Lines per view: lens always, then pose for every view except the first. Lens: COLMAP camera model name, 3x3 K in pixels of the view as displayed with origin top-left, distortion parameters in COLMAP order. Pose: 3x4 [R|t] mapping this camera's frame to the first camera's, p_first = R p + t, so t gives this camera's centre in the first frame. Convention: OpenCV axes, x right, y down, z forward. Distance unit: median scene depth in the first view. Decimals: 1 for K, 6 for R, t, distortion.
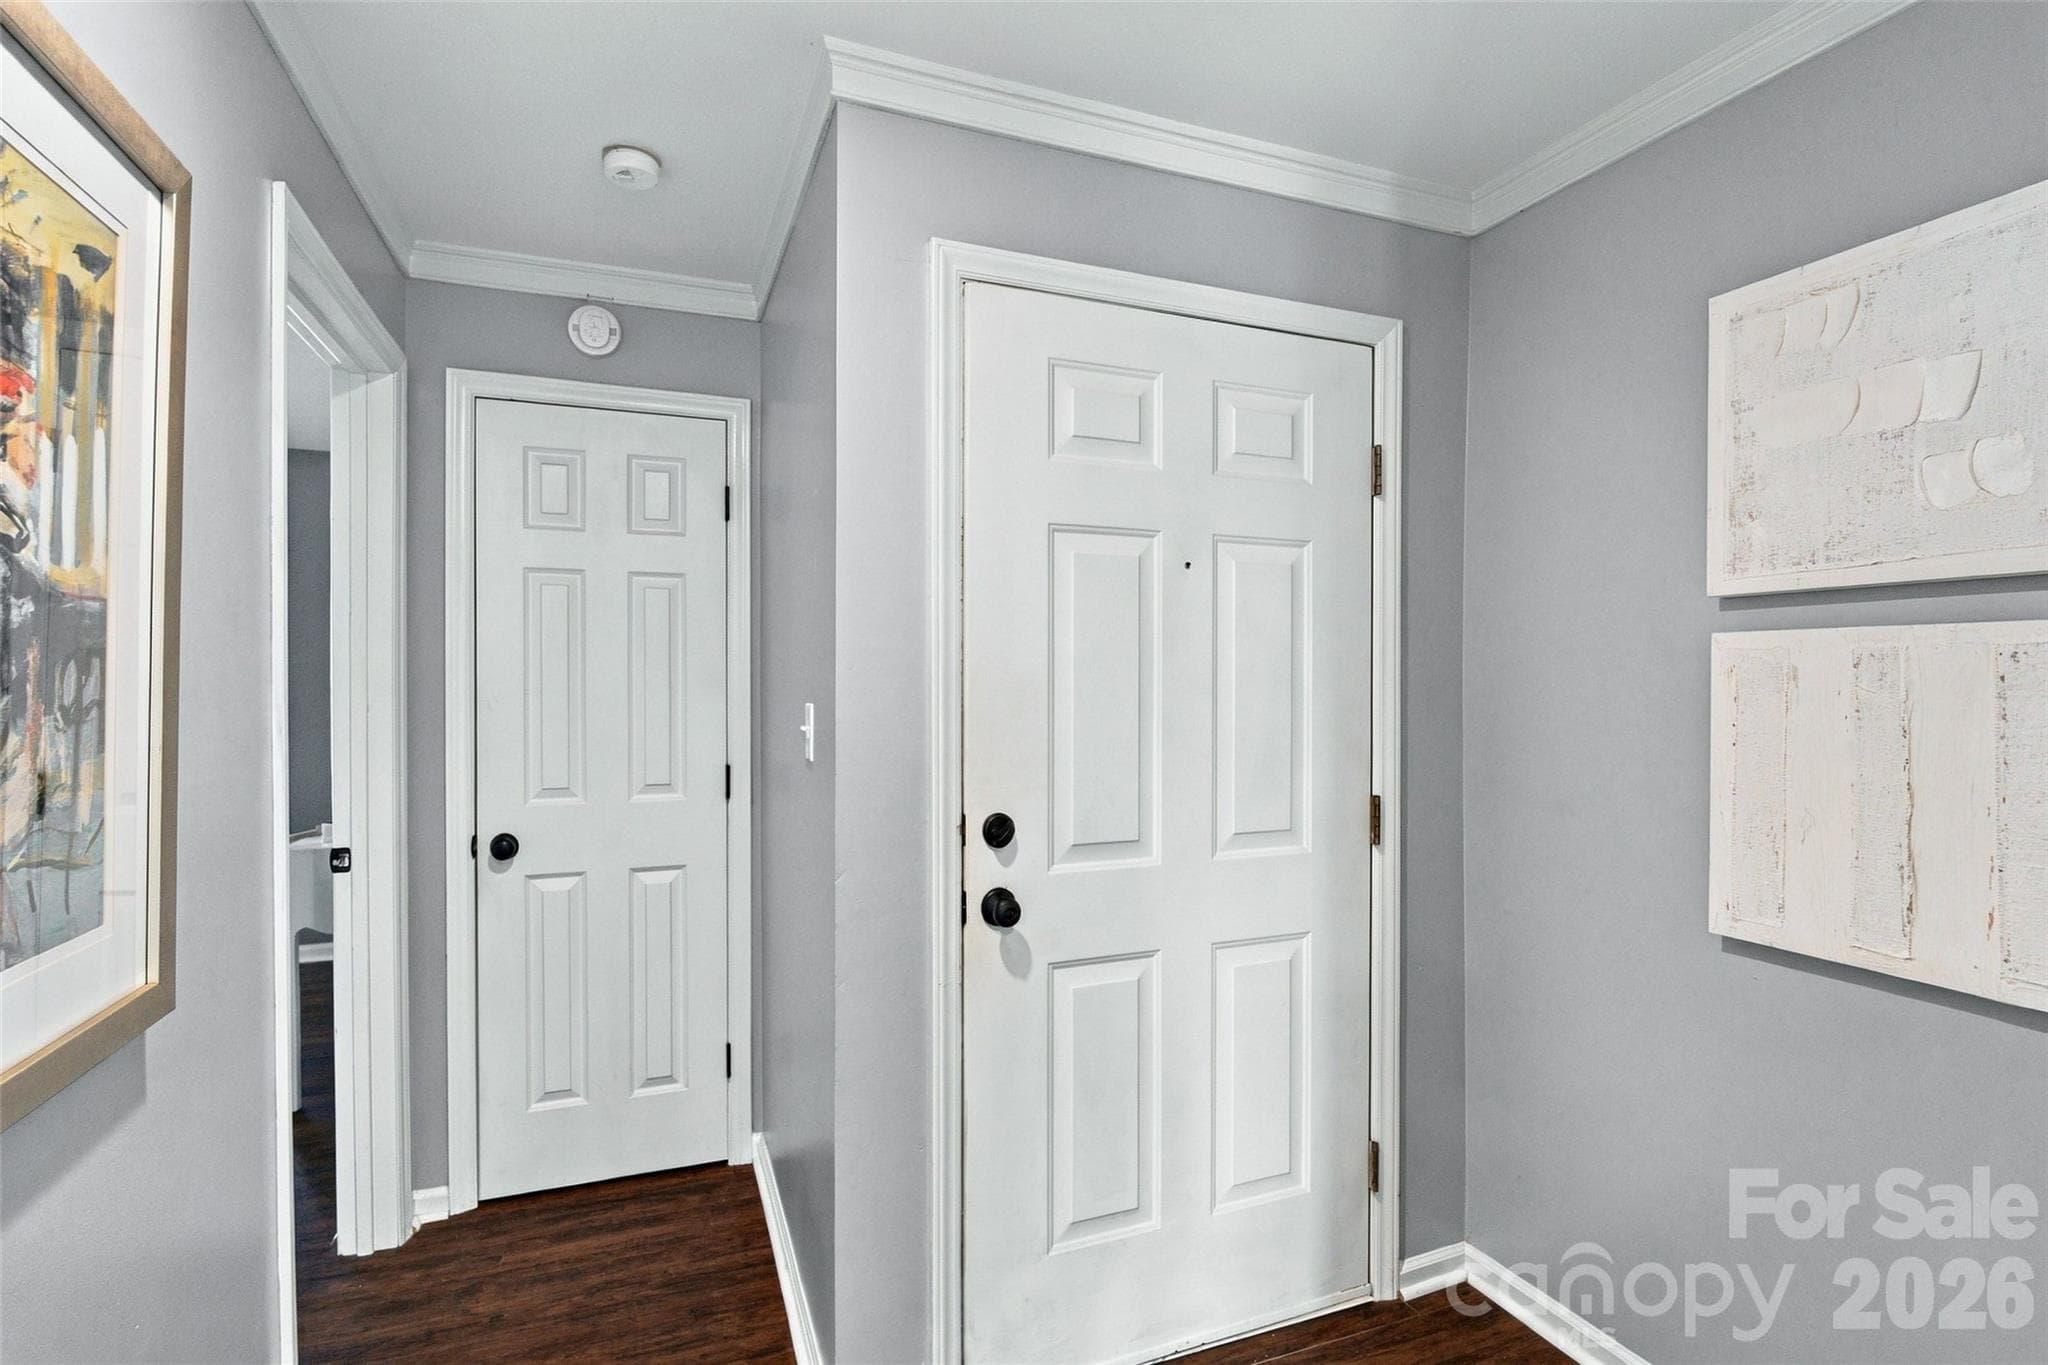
lens RADIAL K [[967.8, 0, 1024.0], [0, 967.8, 682.5], [0, 0, 1]] dist [0.000033, -0.000190]
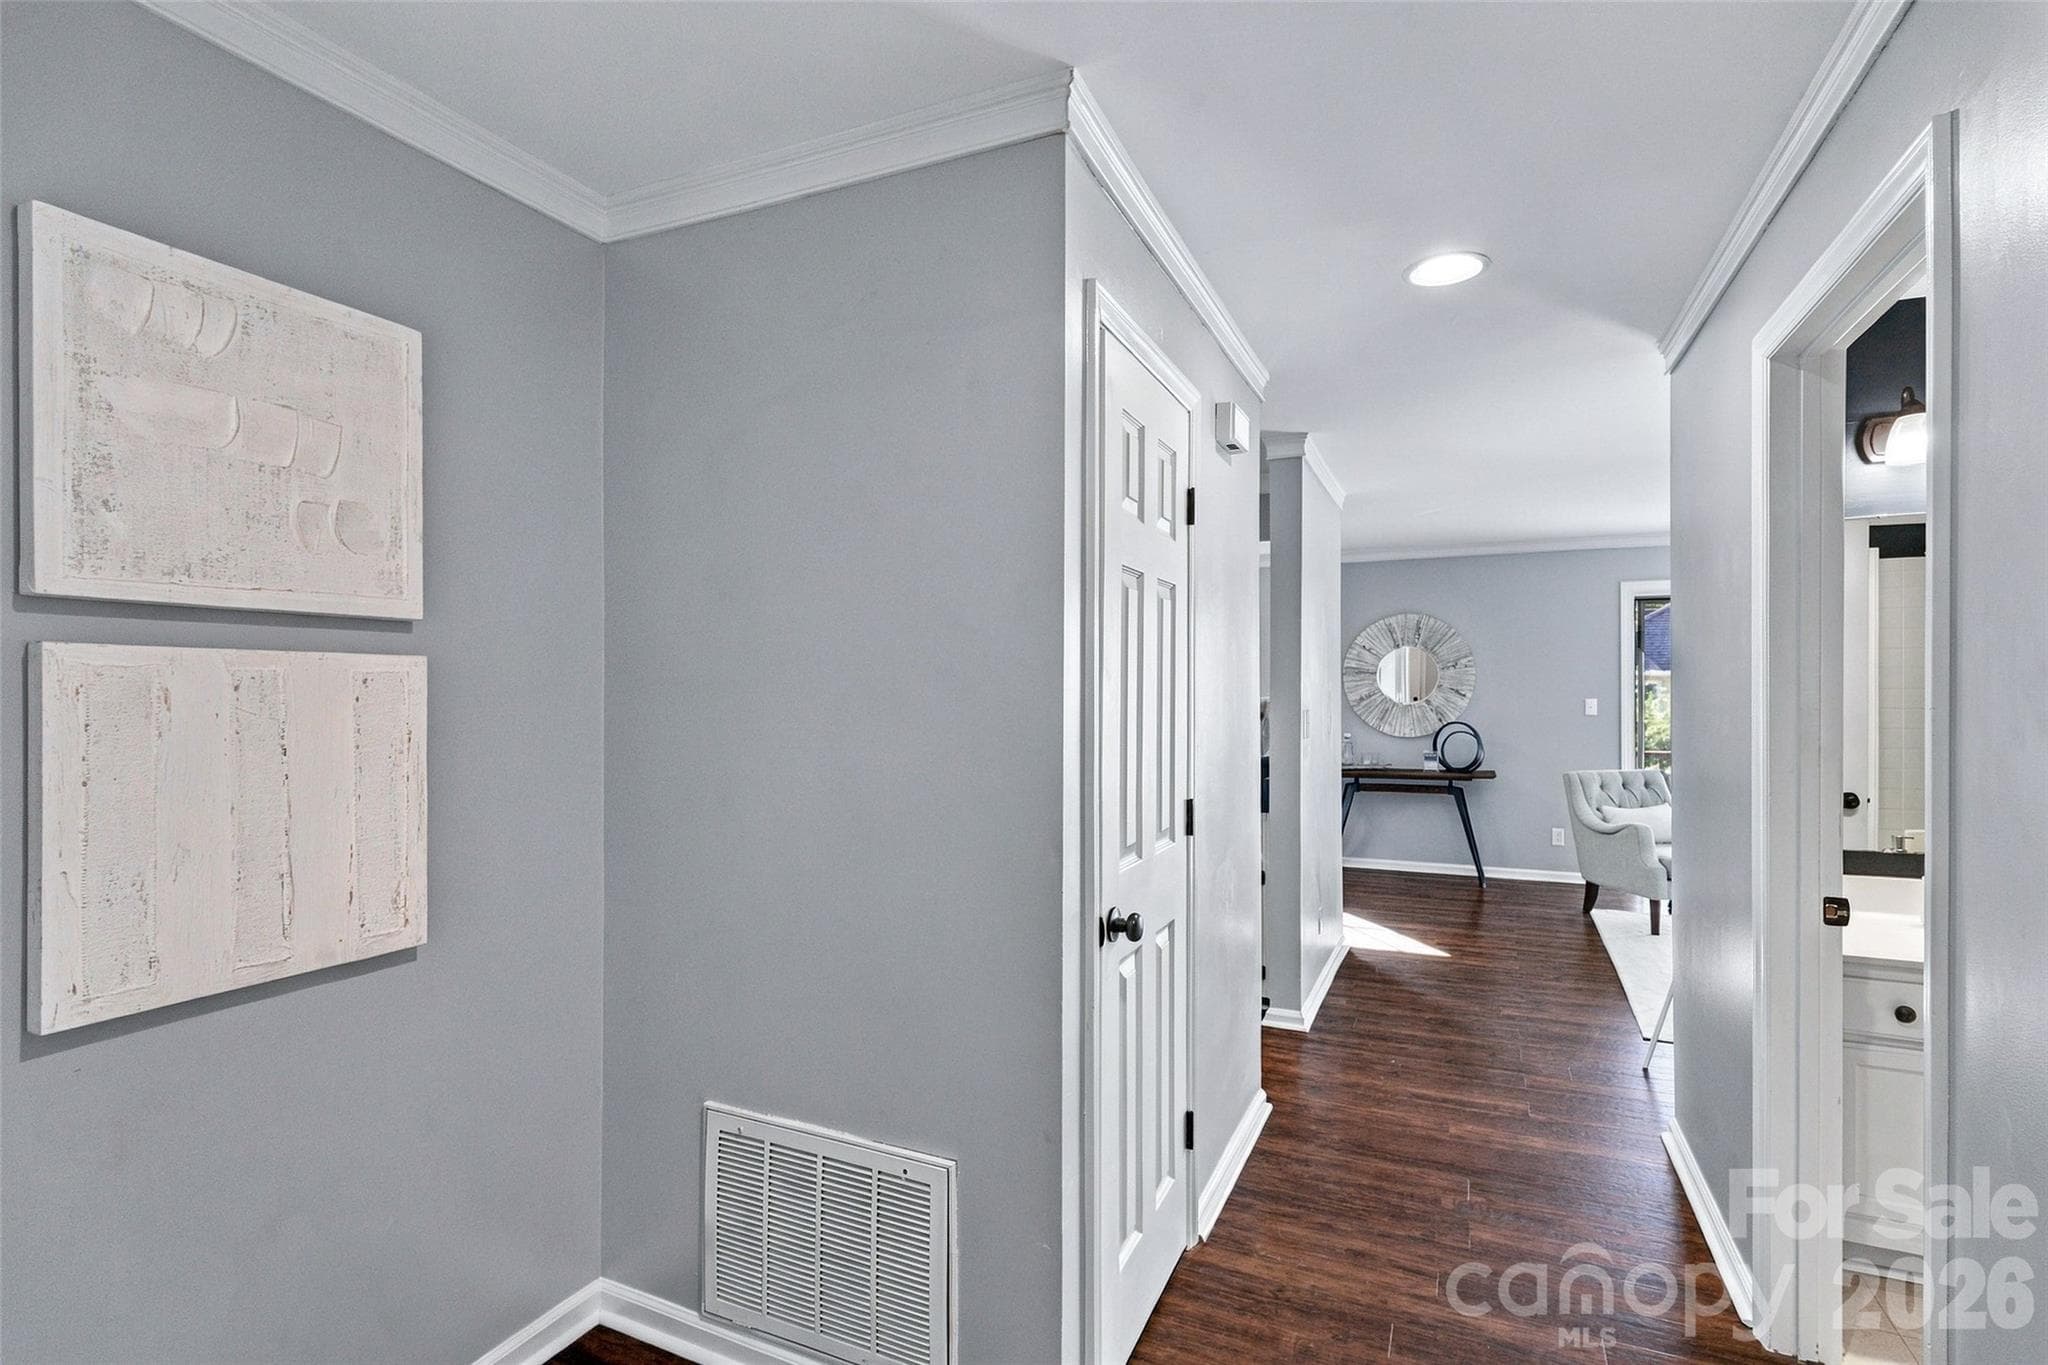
lens RADIAL K [[967.8, 0, 1024.0], [0, 967.8, 682.5], [0, 0, 1]] dist [0.000033, -0.000190]
pose [[-0.687423, 0.006566, 0.726228, -0.423766], [0.003899, 0.999978, -0.005351, -0.014118], [-0.726247, -0.000847, -0.687433, 1.096572]]
